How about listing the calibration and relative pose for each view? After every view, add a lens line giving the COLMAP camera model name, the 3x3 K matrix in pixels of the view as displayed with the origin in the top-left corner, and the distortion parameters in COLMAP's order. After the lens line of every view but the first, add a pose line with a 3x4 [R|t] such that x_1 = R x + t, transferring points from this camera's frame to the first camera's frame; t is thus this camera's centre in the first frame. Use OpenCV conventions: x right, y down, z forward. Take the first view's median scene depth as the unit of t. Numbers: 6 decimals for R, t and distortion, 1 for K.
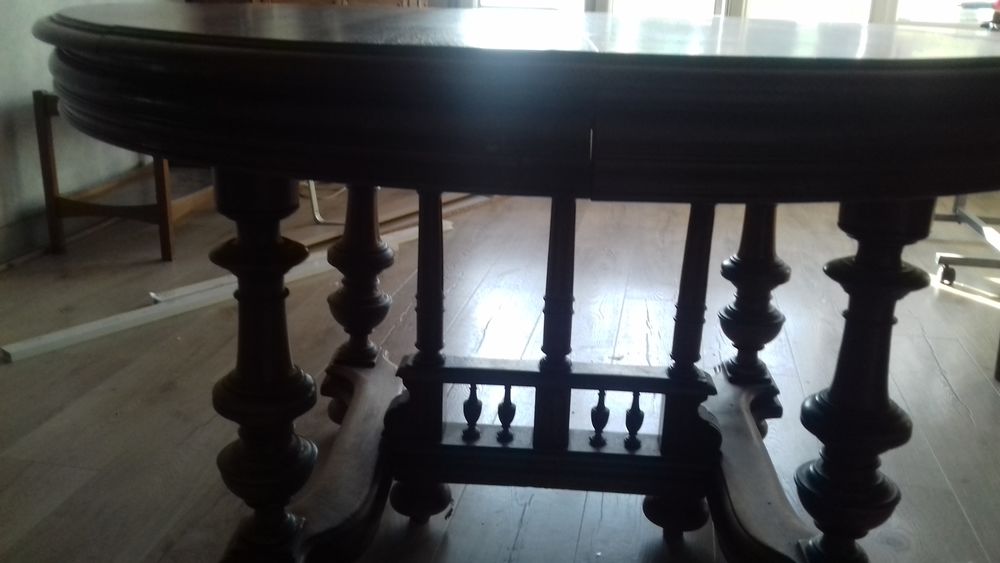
lens RADIAL K [[945.0, 0, 561.9], [0, 945.0, 283.1], [0, 0, 1]] dist [0.073061, -0.130403]
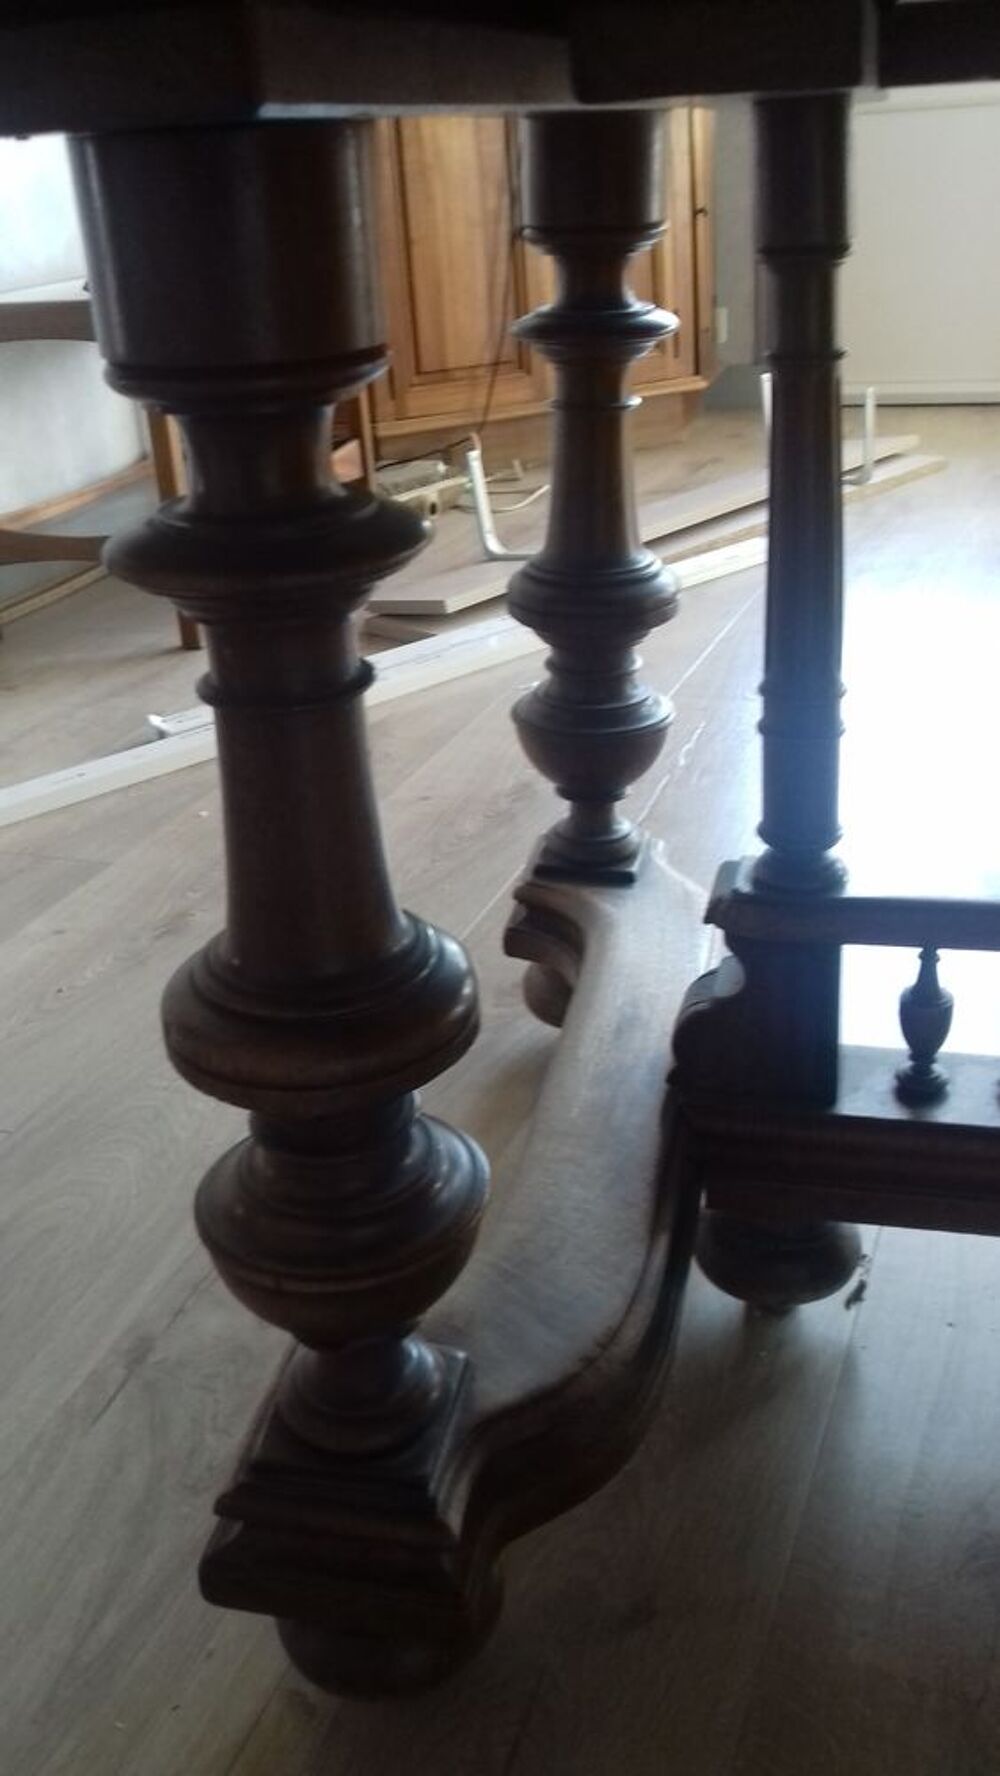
lens RADIAL K [[1678.4, 0, 500.0], [0, 1678.4, 888.0], [0, 0, 1]] dist [0.073061, -0.130403]
pose [[0.967079, -0.004944, -0.254428, -0.086706], [0.033881, 0.993412, 0.109478, 0.014560], [0.252210, -0.114494, 0.960875, 0.371504]]
